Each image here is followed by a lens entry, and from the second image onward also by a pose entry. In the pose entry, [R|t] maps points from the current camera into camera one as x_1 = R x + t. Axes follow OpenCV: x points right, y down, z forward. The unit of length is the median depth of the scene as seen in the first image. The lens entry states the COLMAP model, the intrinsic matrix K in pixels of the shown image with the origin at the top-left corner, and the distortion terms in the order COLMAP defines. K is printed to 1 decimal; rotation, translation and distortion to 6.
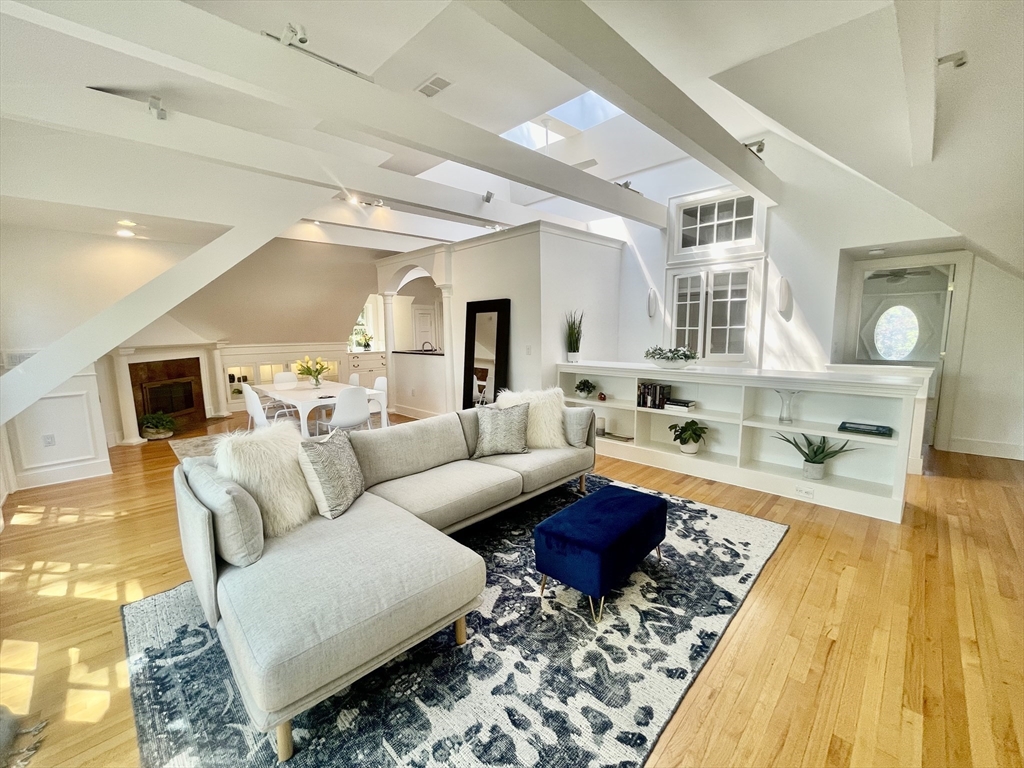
lens RADIAL K [[415.1, 0, 509.0], [0, 415.1, 379.1], [0, 0, 1]] dist [0.002670, -0.000016]
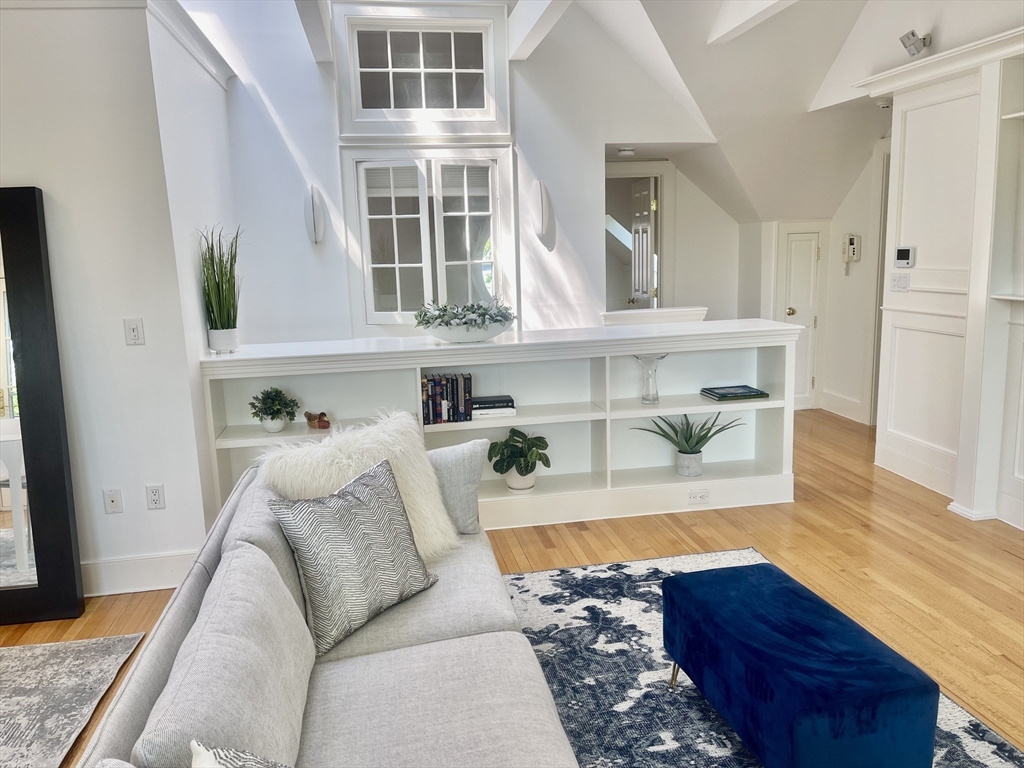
lens RADIAL K [[778.6, 0, 515.7], [0, 778.6, 387.2], [0, 0, 1]] dist [0.021661, -0.015746]
pose [[0.579651, -0.149362, 0.801059, -0.381391], [0.123689, 0.987794, 0.094677, -0.055323], [-0.805423, 0.044202, 0.591050, 0.373890]]
